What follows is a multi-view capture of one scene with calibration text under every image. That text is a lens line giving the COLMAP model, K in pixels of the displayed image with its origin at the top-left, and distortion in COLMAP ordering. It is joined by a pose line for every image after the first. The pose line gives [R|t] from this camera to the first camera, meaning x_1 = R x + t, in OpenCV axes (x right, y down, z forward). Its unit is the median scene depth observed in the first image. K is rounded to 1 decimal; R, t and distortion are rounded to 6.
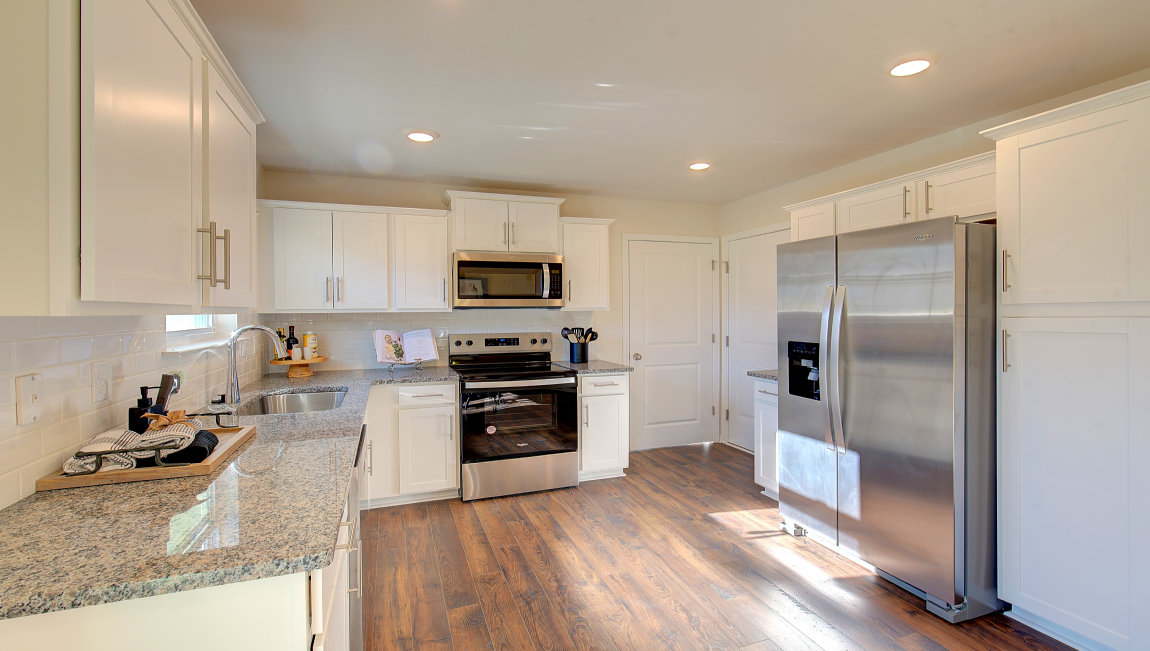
lens RADIAL K [[504.6, 0, 578.5], [0, 504.6, 310.4], [0, 0, 1]] dist [-0.005733, 0.002886]
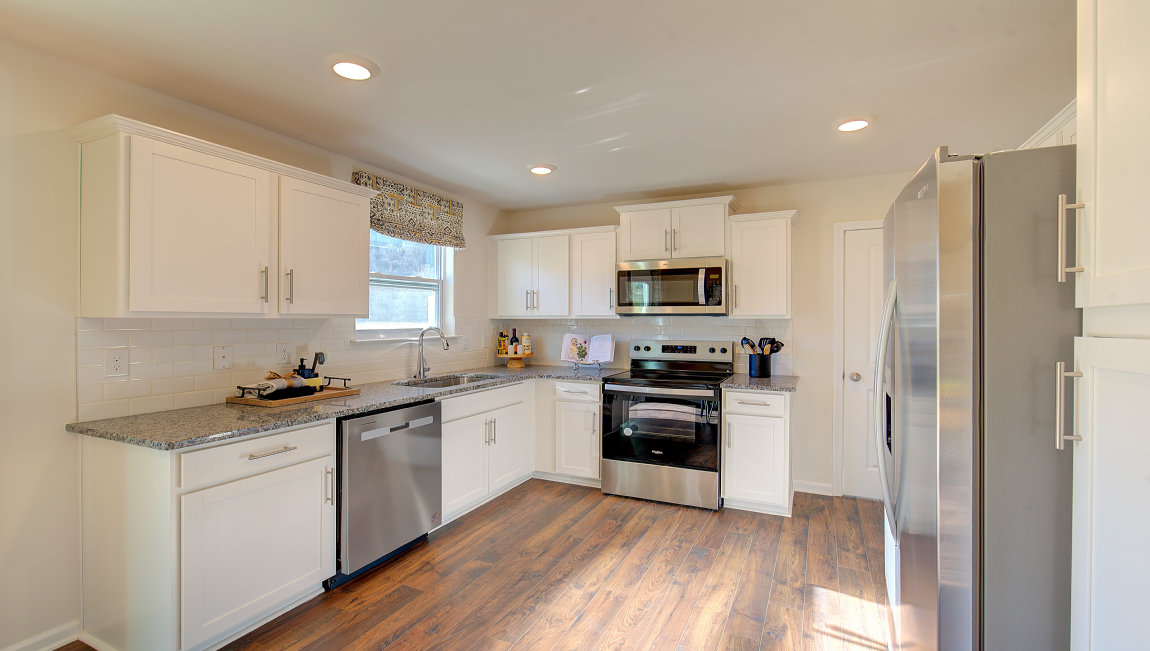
lens RADIAL K [[504.6, 0, 582.7], [0, 504.6, 313.7], [0, 0, 1]] dist [-0.005733, 0.002886]
pose [[0.703990, -0.001001, -0.710209, 0.503793], [-0.003908, 0.999978, -0.005283, -0.001744], [0.710199, 0.006495, 0.703971, 0.196179]]
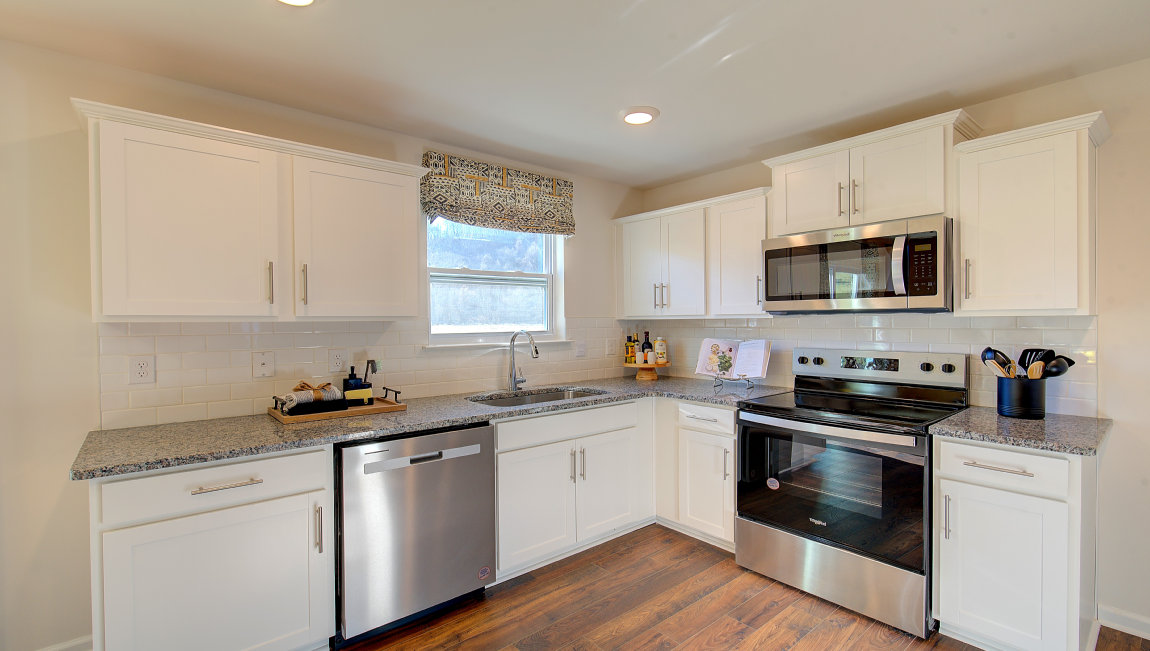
lens RADIAL K [[504.6, 0, 582.3], [0, 504.6, 321.2], [0, 0, 1]] dist [-0.005733, 0.002886]
pose [[0.347535, 0.004861, -0.937654, 0.399654], [0.006654, 0.999949, 0.007650, -0.000219], [0.937643, -0.008898, 0.347485, 0.502338]]
